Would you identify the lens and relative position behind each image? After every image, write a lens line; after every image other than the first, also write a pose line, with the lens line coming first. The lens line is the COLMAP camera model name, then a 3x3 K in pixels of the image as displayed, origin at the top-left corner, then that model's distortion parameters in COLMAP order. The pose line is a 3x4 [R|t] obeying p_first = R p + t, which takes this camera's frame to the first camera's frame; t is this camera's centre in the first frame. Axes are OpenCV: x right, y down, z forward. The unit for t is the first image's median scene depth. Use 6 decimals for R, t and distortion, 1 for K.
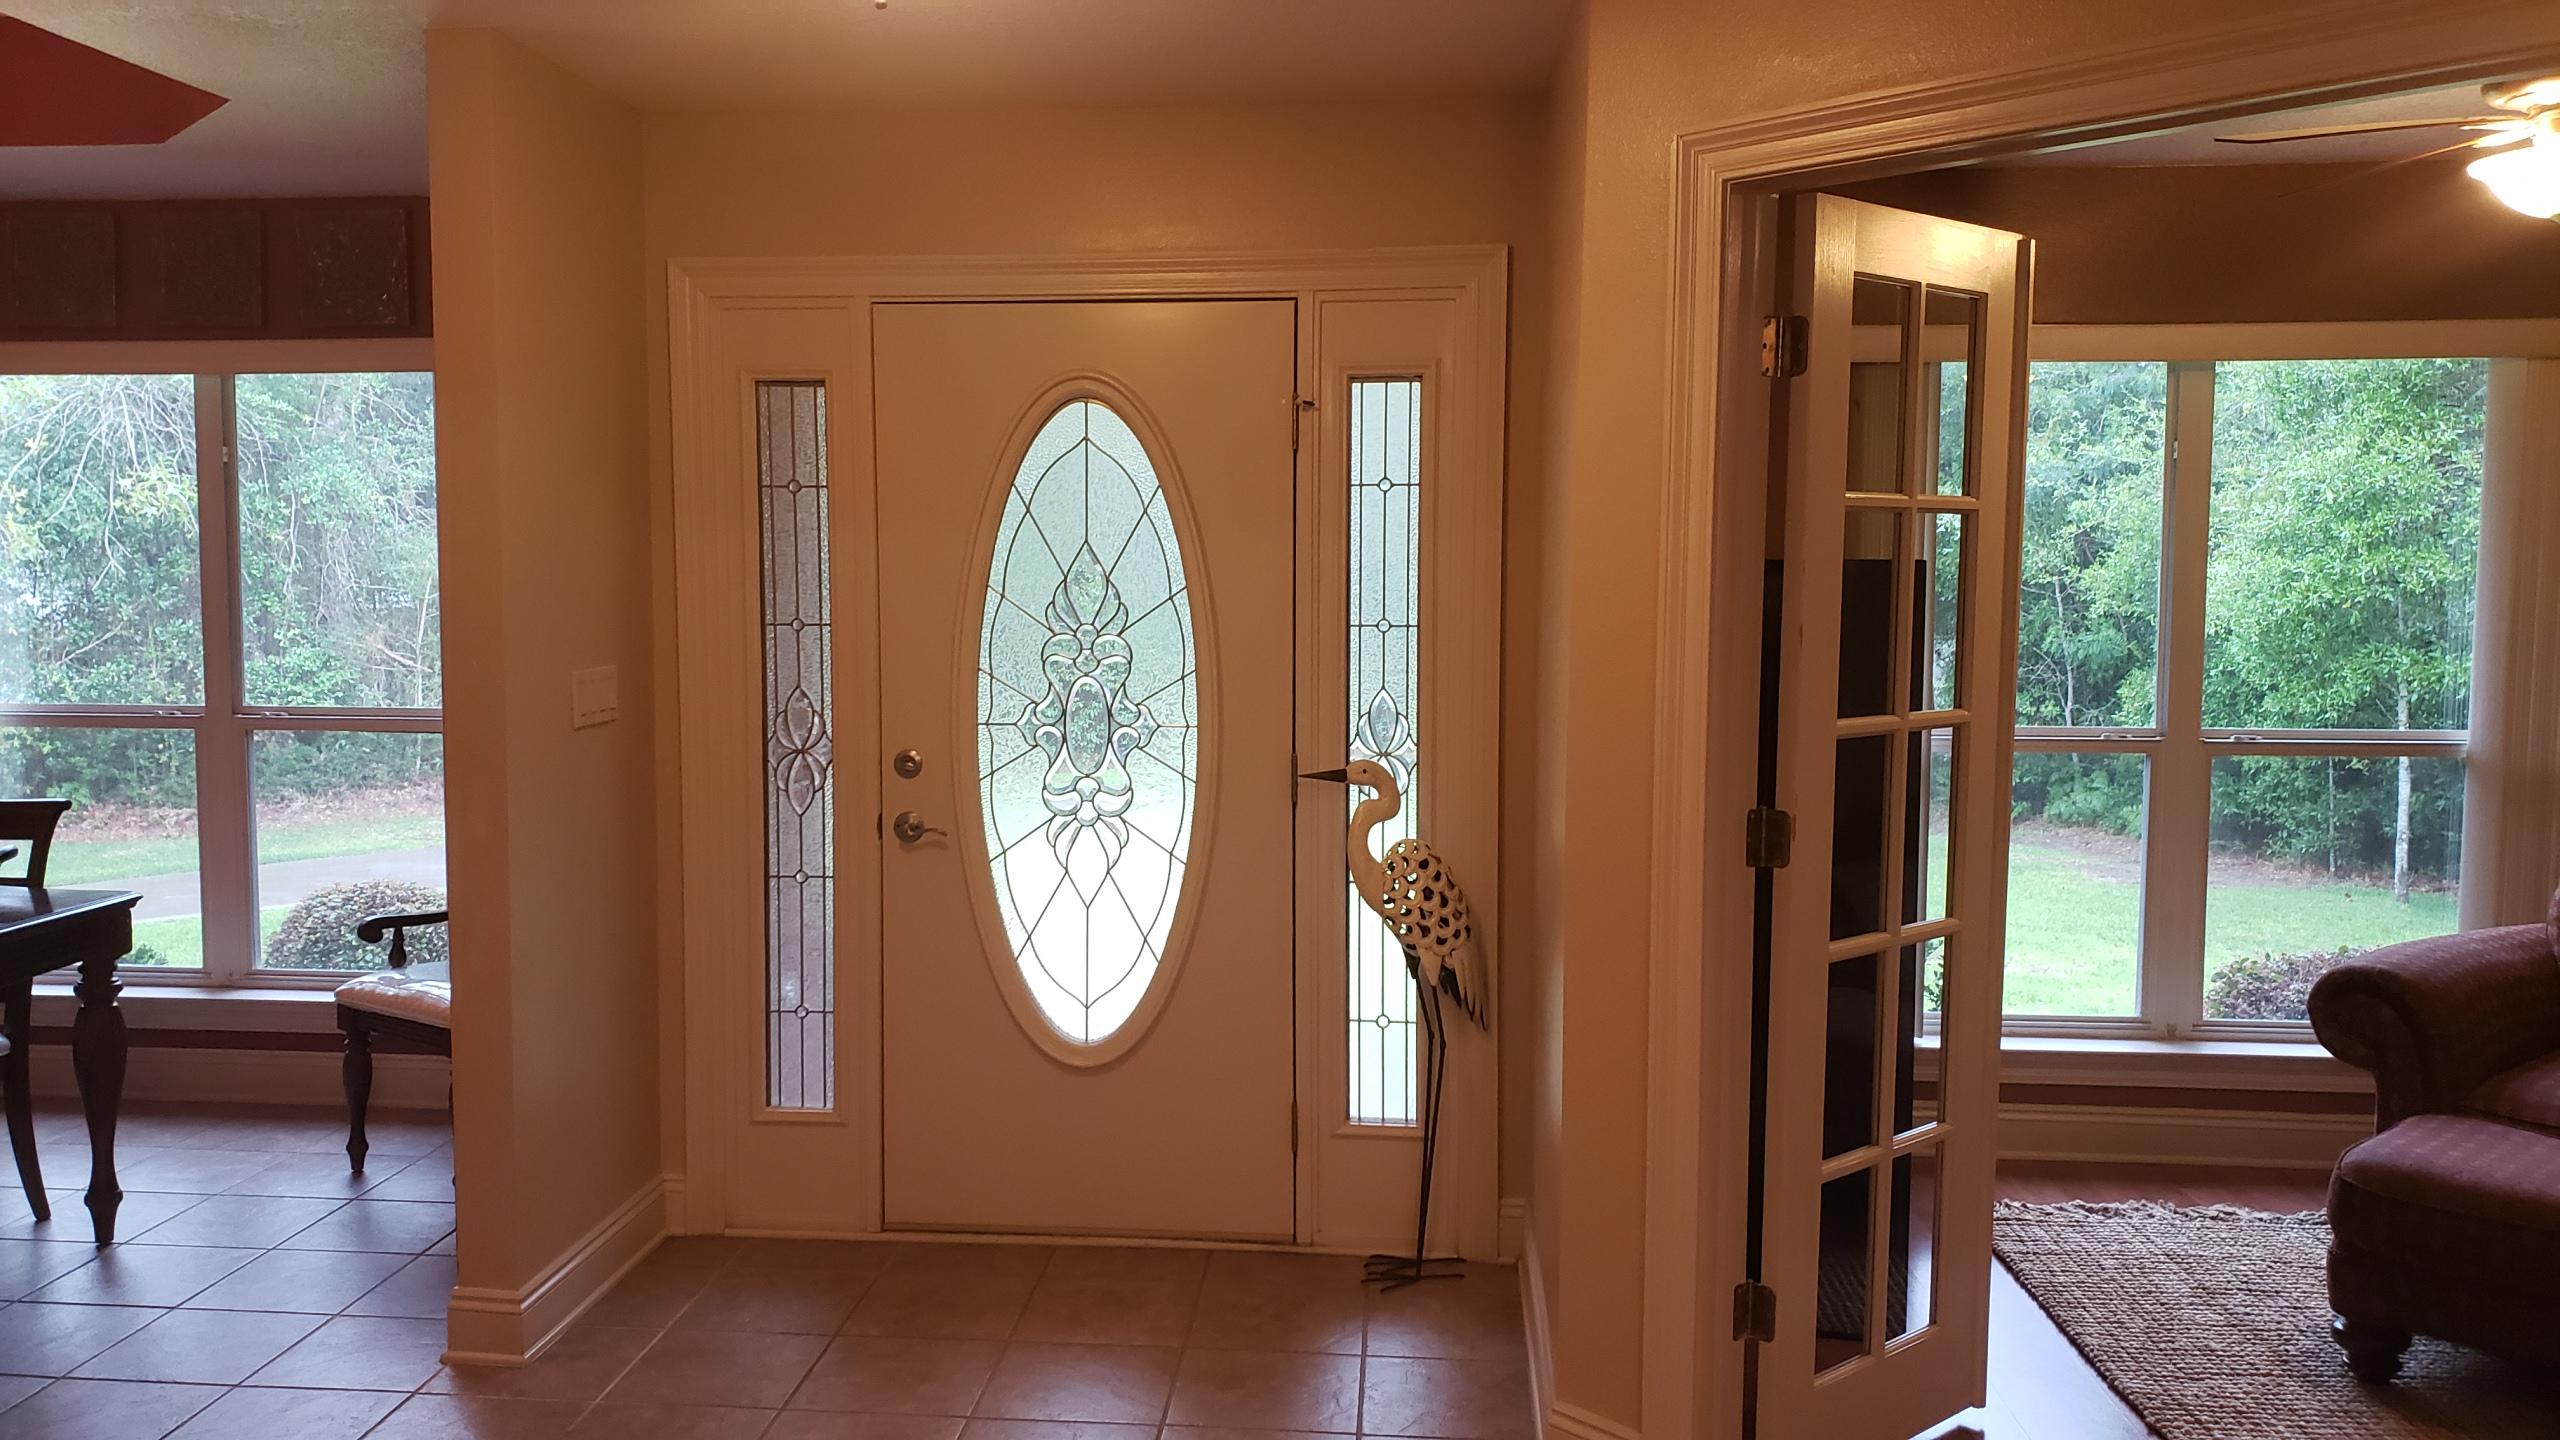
lens RADIAL K [[1996.9, 0, 1258.2], [0, 1996.9, 723.6], [0, 0, 1]] dist [0.029970, -0.031414]
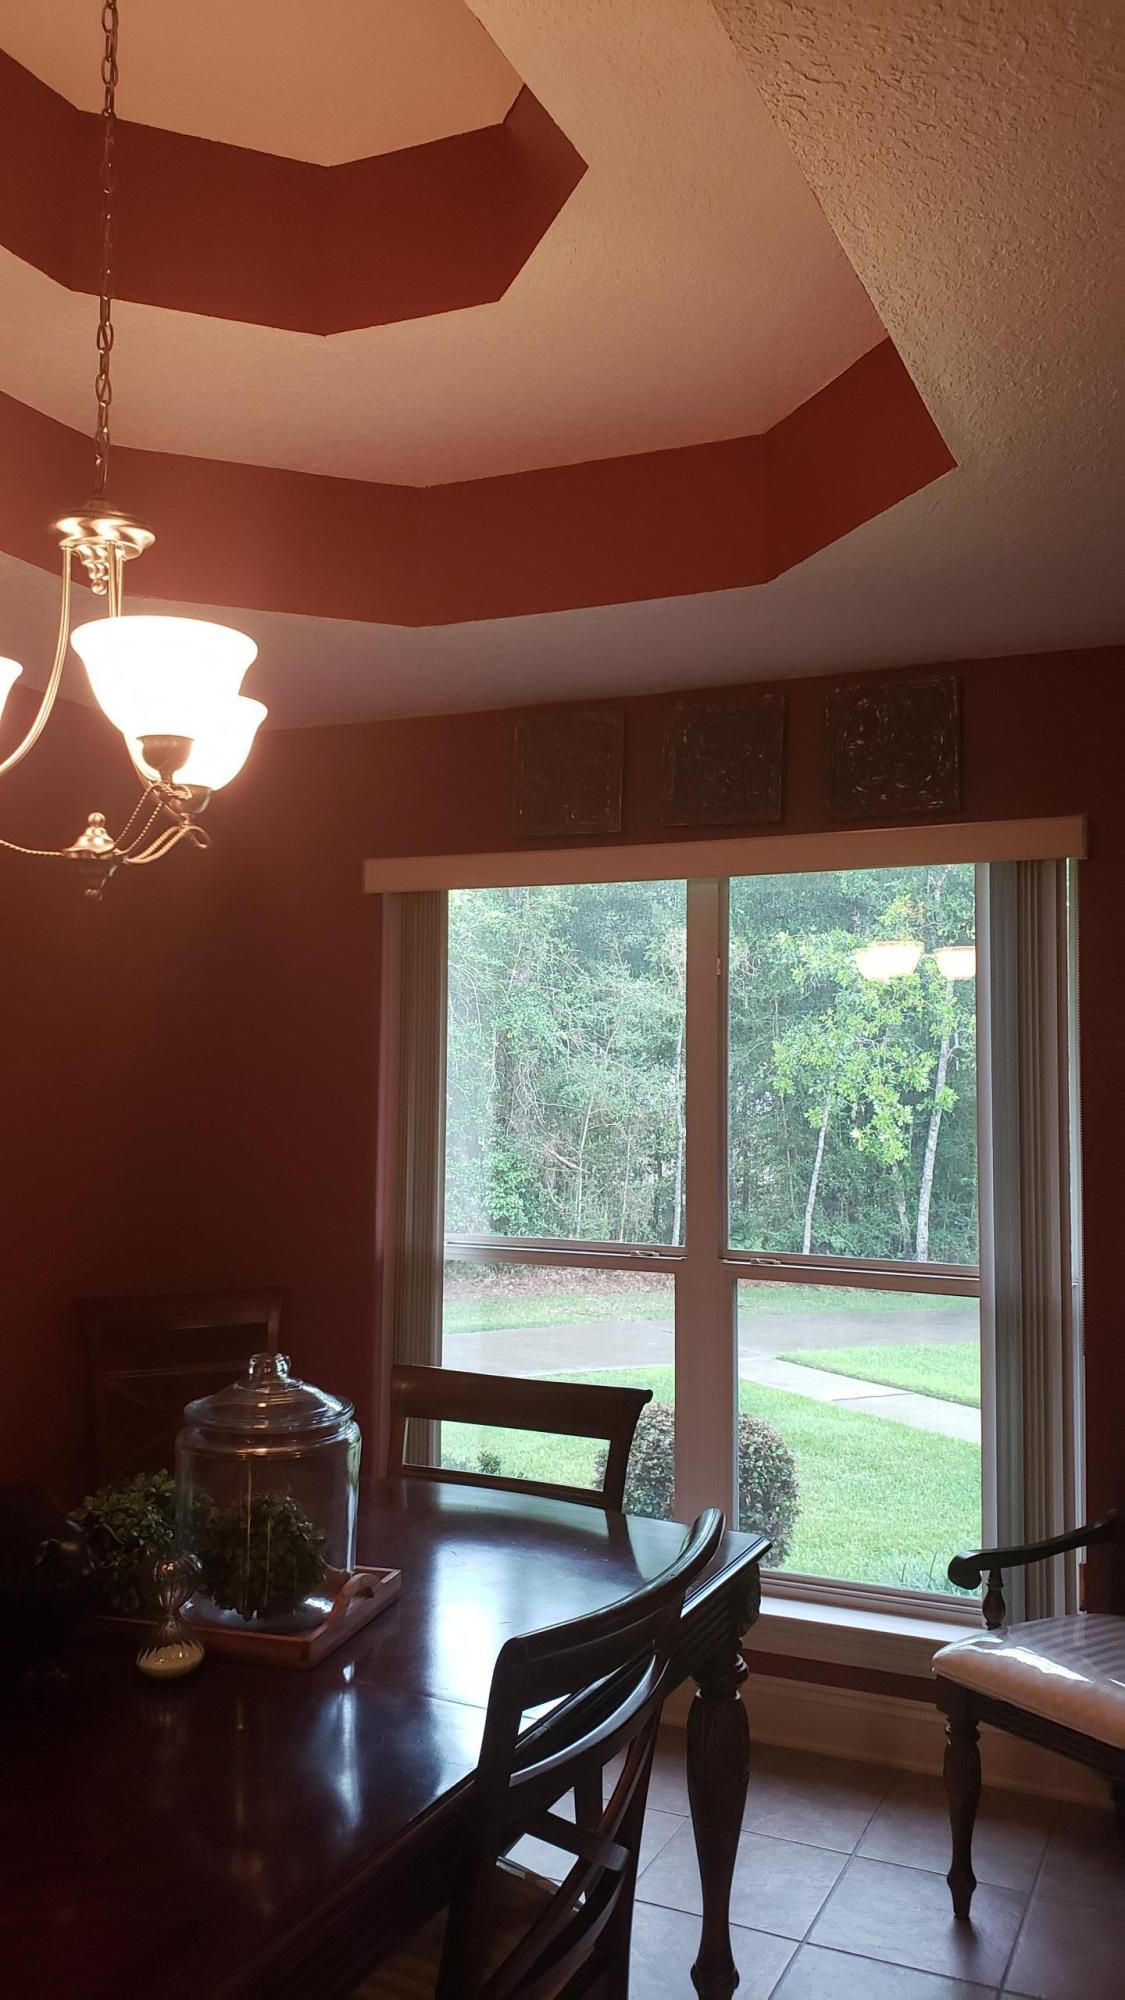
lens RADIAL K [[1560.1, 0, 578.5], [0, 1560.1, 1000.3], [0, 0, 1]] dist [0.029970, -0.031414]
pose [[0.940996, -0.014480, -0.338109, -0.103198], [-0.031170, 0.991129, -0.129196, -0.008311], [0.336980, 0.132112, 0.932197, 0.100579]]
